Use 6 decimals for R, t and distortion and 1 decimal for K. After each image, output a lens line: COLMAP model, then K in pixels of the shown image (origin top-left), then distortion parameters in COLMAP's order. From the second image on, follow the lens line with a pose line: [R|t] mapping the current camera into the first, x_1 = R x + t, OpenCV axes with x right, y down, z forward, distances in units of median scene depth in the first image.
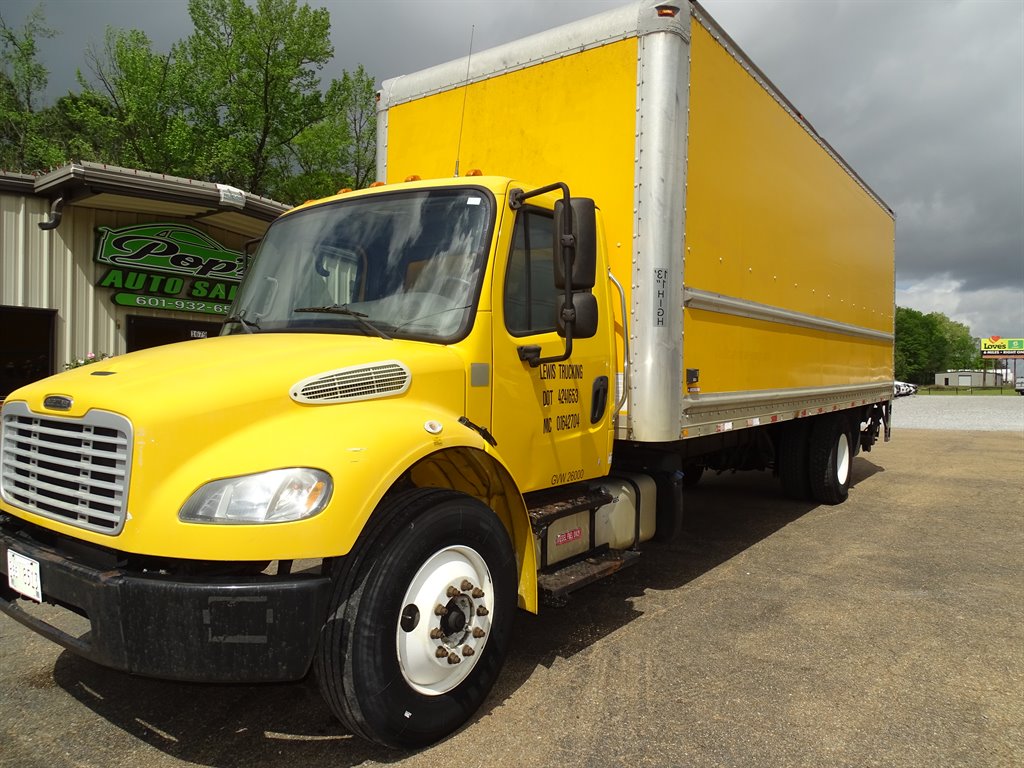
lens RADIAL K [[714.2, 0, 512.0], [0, 714.2, 384.0], [0, 0, 1]] dist [0.000617, -0.017272]
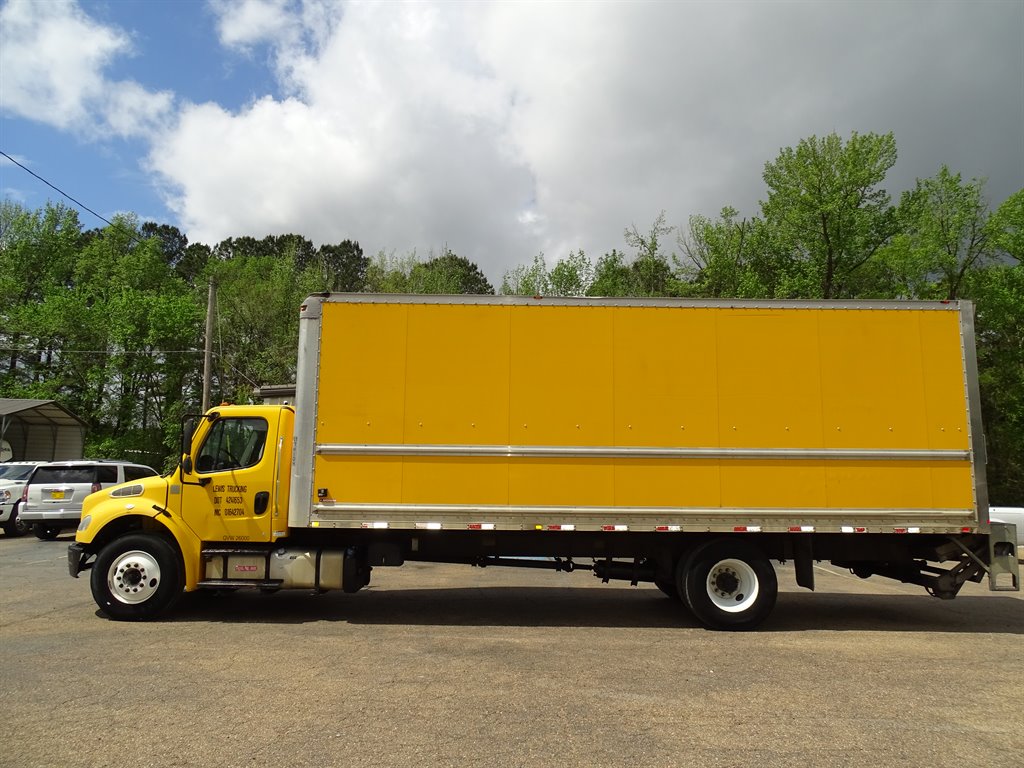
lens RADIAL K [[704.3, 0, 519.3], [0, 704.3, 383.2], [0, 0, 1]] dist [0.065722, -0.062033]
pose [[0.592364, -0.104057, -0.798922, 2.423354], [-0.029208, 0.988199, -0.150366, -0.035856], [0.805141, 0.112406, 0.582334, 0.383058]]
